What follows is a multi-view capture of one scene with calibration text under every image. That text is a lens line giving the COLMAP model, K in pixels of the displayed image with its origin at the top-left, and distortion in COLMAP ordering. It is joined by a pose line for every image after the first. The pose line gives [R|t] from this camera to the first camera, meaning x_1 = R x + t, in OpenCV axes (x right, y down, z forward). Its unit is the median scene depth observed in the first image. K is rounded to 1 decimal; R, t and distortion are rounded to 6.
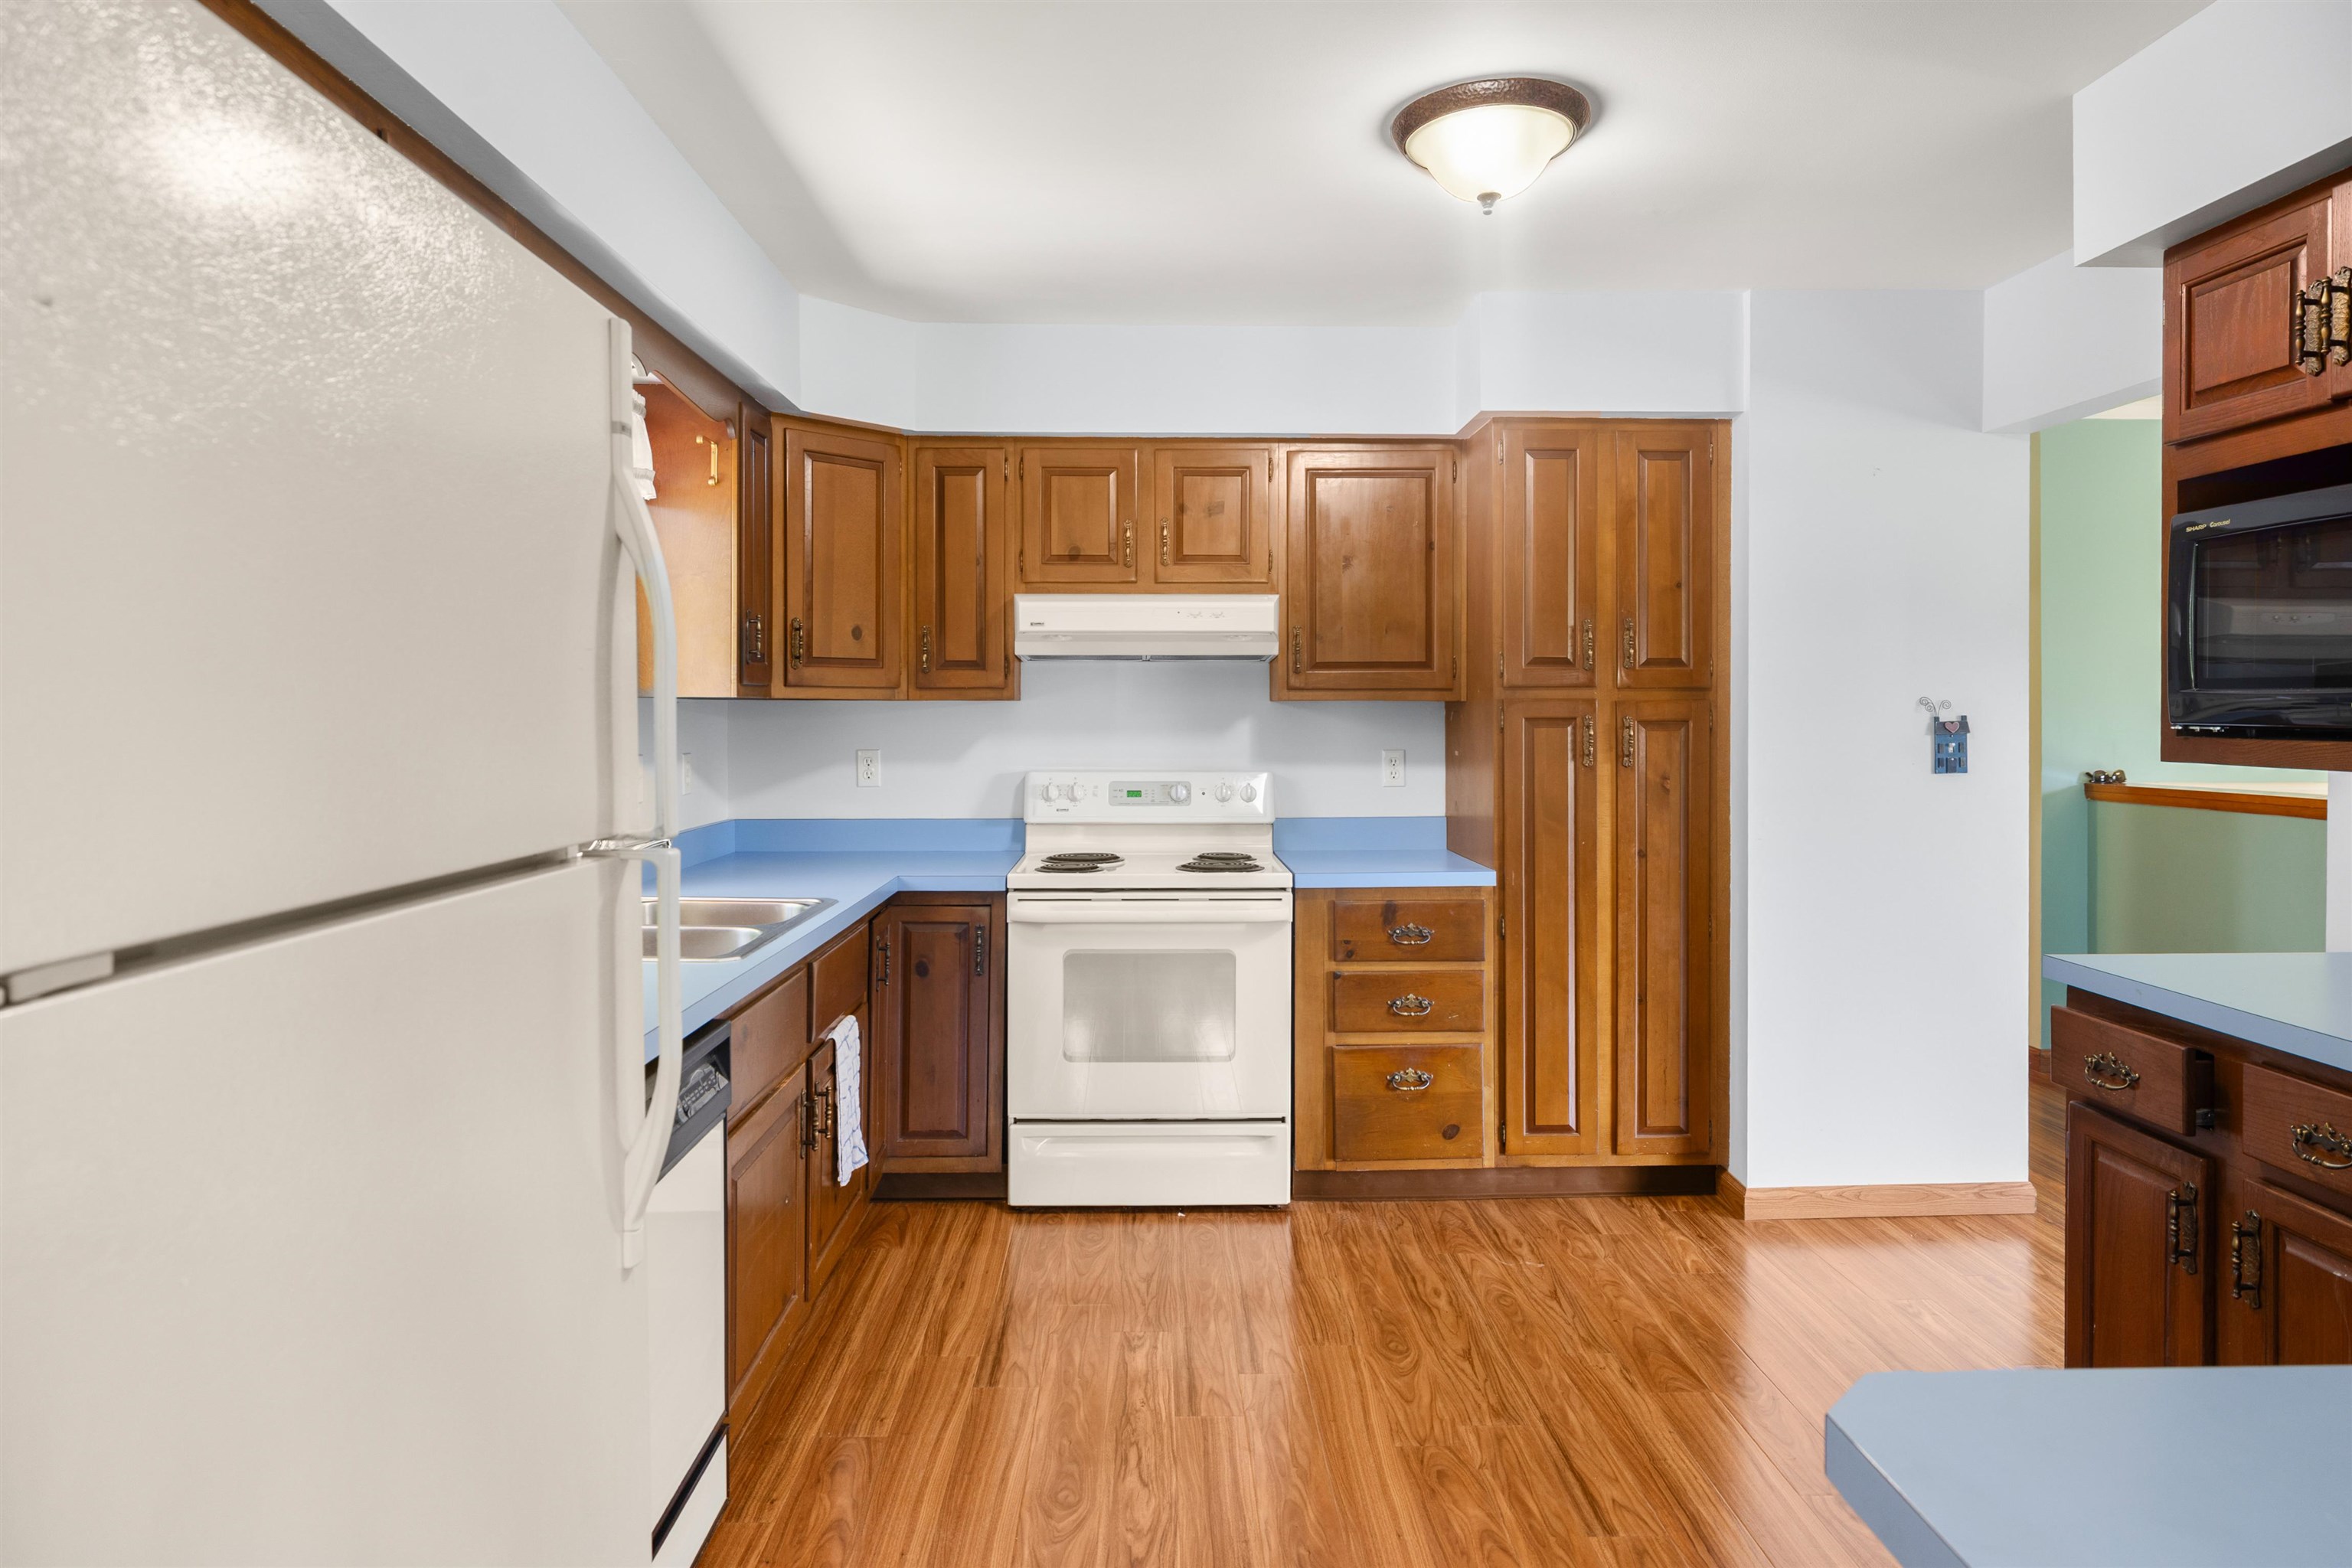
lens RADIAL K [[1456.0, 0, 1166.7], [0, 1456.0, 713.9], [0, 0, 1]] dist [0.003643, -0.001036]
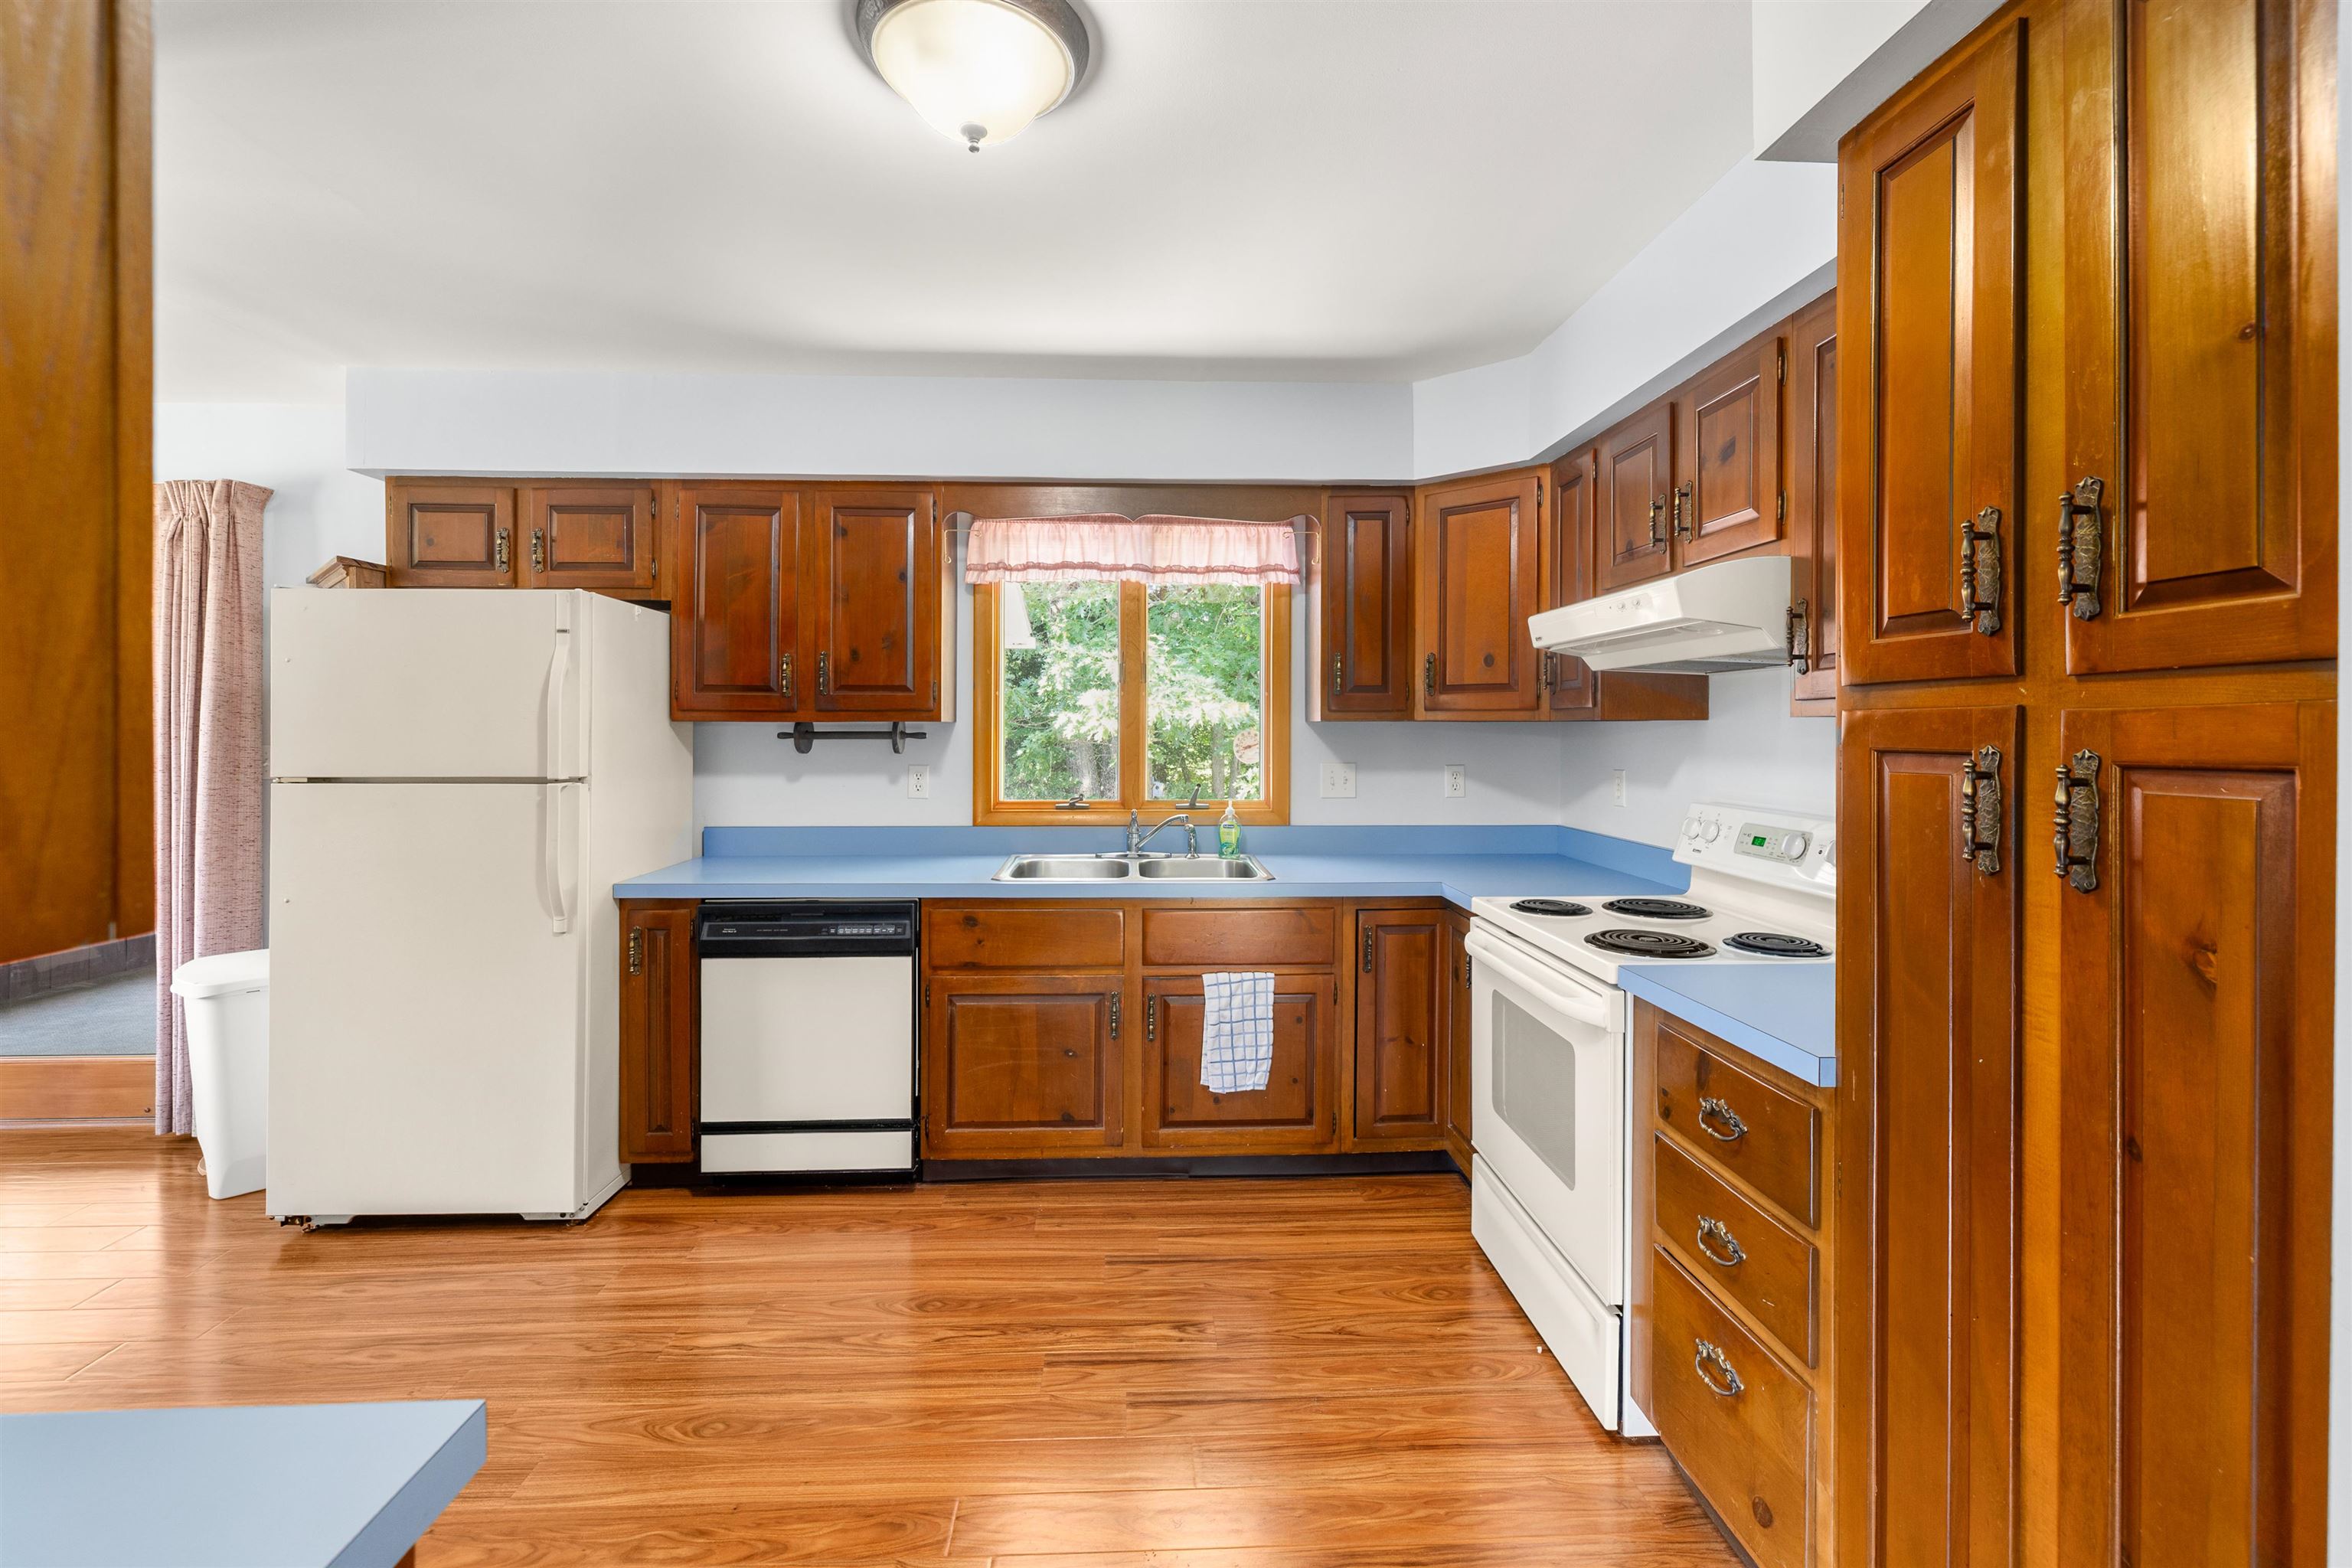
lens RADIAL K [[1017.1, 0, 1167.5], [0, 1017.1, 727.9], [0, 0, 1]] dist [0.000185, 0.000330]
pose [[0.005226, -0.001652, -0.999985, 0.644369], [-0.000765, 0.999998, -0.001656, -0.003819], [0.999986, 0.000774, 0.005224, 0.877756]]
